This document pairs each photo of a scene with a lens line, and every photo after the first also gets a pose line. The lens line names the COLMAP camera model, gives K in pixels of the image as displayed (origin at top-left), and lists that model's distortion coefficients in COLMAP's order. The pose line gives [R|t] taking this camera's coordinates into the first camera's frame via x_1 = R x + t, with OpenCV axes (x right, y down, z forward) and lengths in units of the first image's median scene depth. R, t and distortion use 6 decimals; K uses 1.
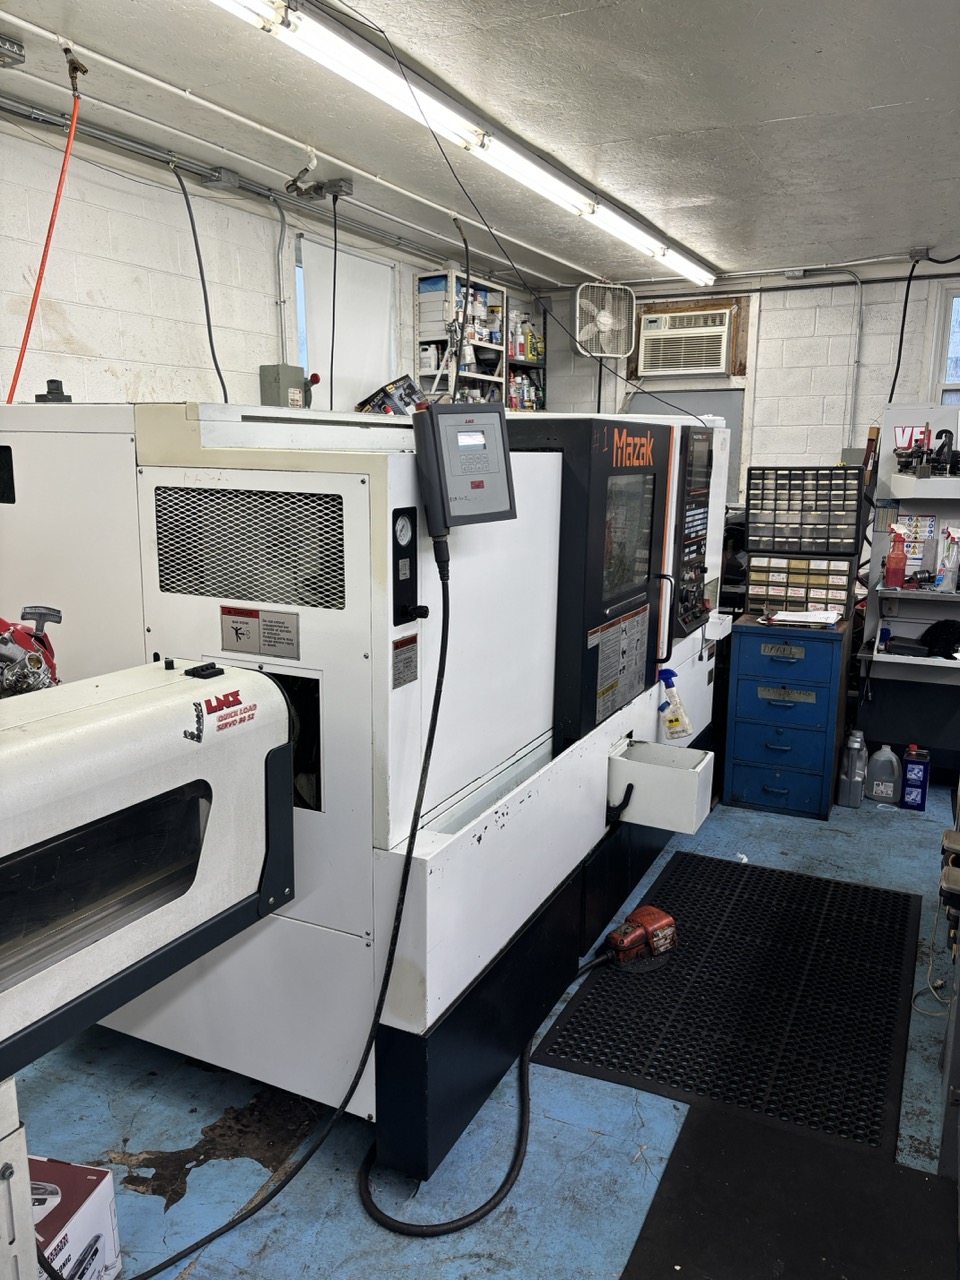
lens RADIAL K [[977.0, 0, 500.0], [0, 977.0, 641.4], [0, 0, 1]] dist [0.016558, 0.002620]
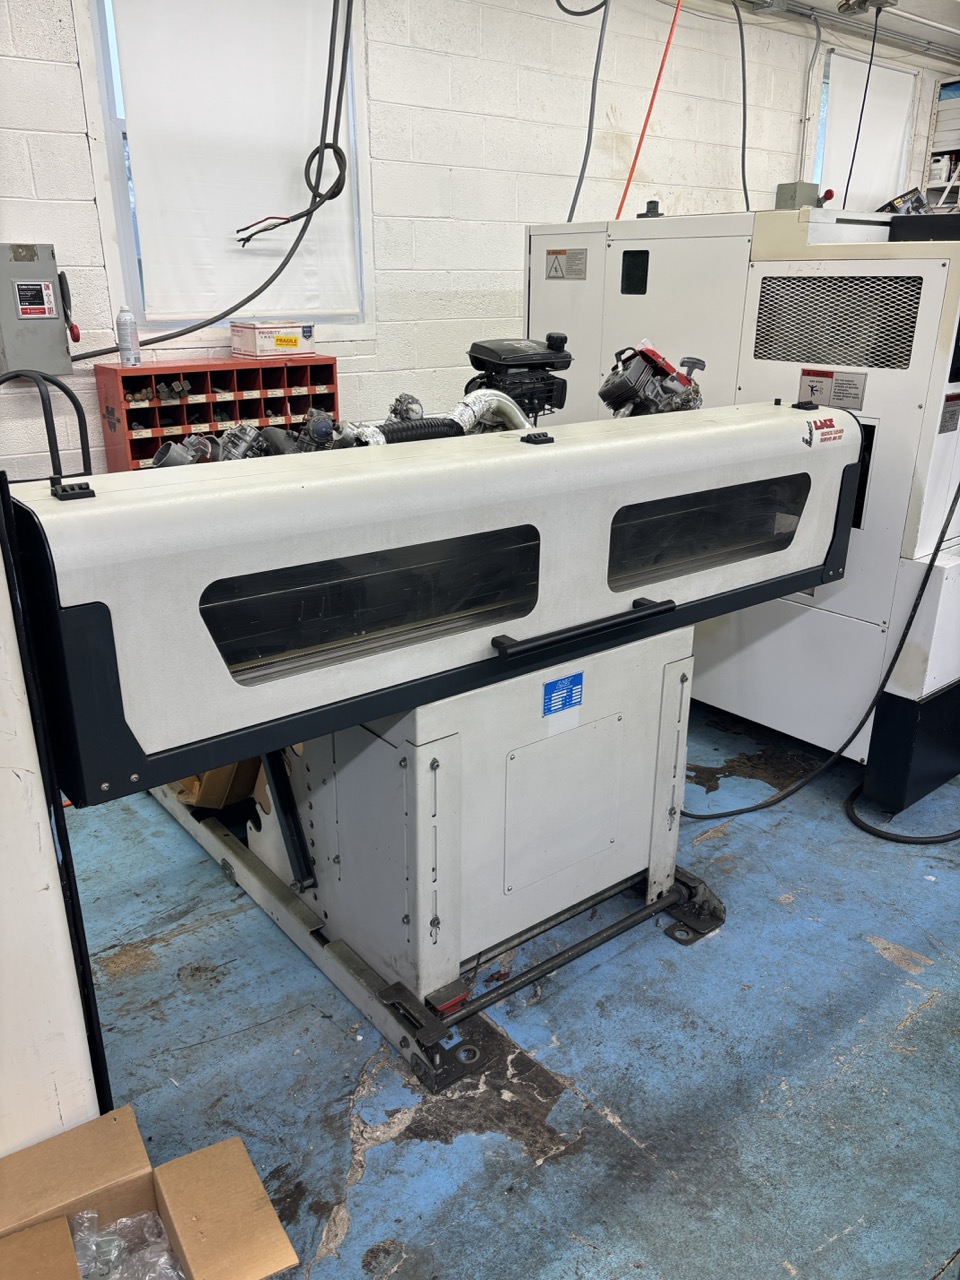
lens RADIAL K [[981.0, 0, 483.2], [0, 981.0, 646.0], [0, 0, 1]] dist [0.045494, -0.068214]
pose [[0.908240, 0.138545, -0.394849, -0.090913], [-0.074886, 0.982181, 0.172375, 0.130106], [0.411695, -0.126990, 0.902431, -0.430036]]
